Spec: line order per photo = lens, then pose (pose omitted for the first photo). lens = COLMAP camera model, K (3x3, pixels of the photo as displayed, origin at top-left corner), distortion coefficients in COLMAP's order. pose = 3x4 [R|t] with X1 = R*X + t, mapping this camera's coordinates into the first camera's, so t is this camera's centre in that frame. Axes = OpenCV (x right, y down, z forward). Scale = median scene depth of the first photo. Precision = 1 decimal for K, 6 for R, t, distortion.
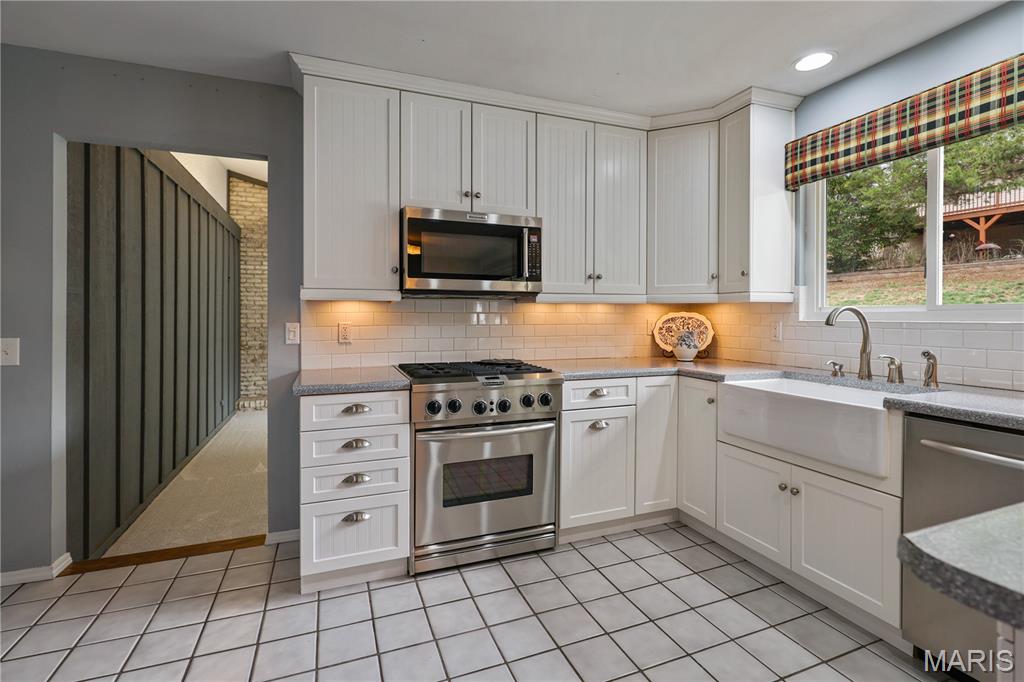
lens RADIAL K [[461.5, 0, 512.6], [0, 461.5, 320.7], [0, 0, 1]] dist [-0.012708, 0.001408]
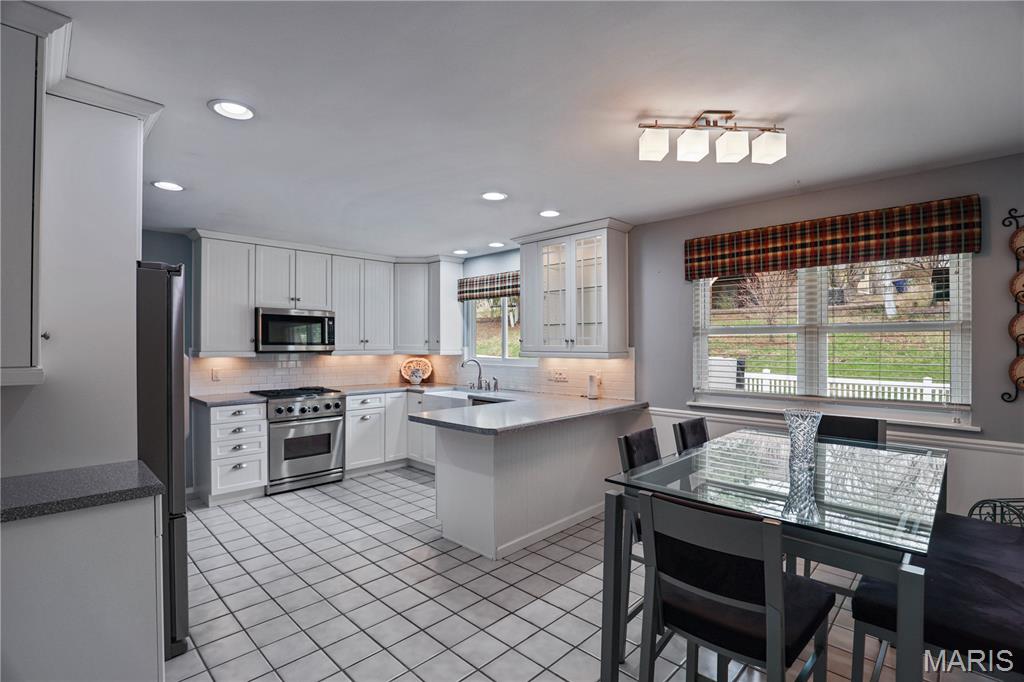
lens RADIAL K [[461.5, 0, 501.9], [0, 461.5, 352.0], [0, 0, 1]] dist [-0.012708, 0.001408]
pose [[0.913204, -0.003543, 0.407488, -0.085975], [0.001209, 0.999981, 0.005984, -0.069005], [-0.407502, -0.004972, 0.913191, -1.056688]]
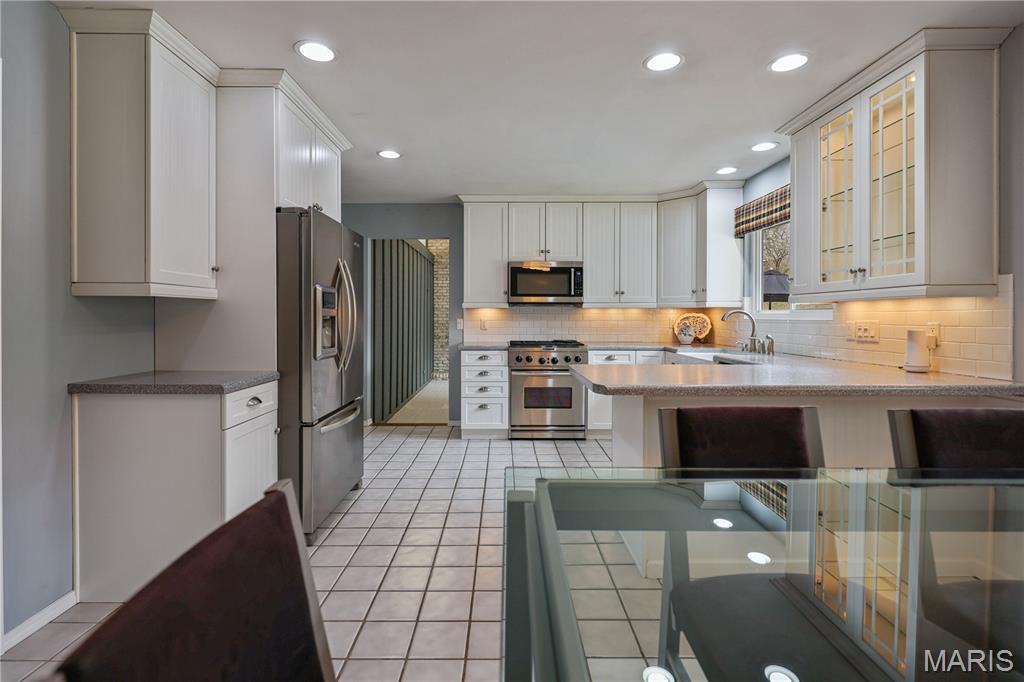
lens RADIAL K [[461.5, 0, 515.3], [0, 461.5, 328.2], [0, 0, 1]] dist [-0.012708, 0.001408]
pose [[0.938536, 0.009692, -0.345045, 0.452495], [-0.004033, 0.999845, 0.017115, 0.009520], [0.345157, -0.014672, 0.938430, -0.824069]]
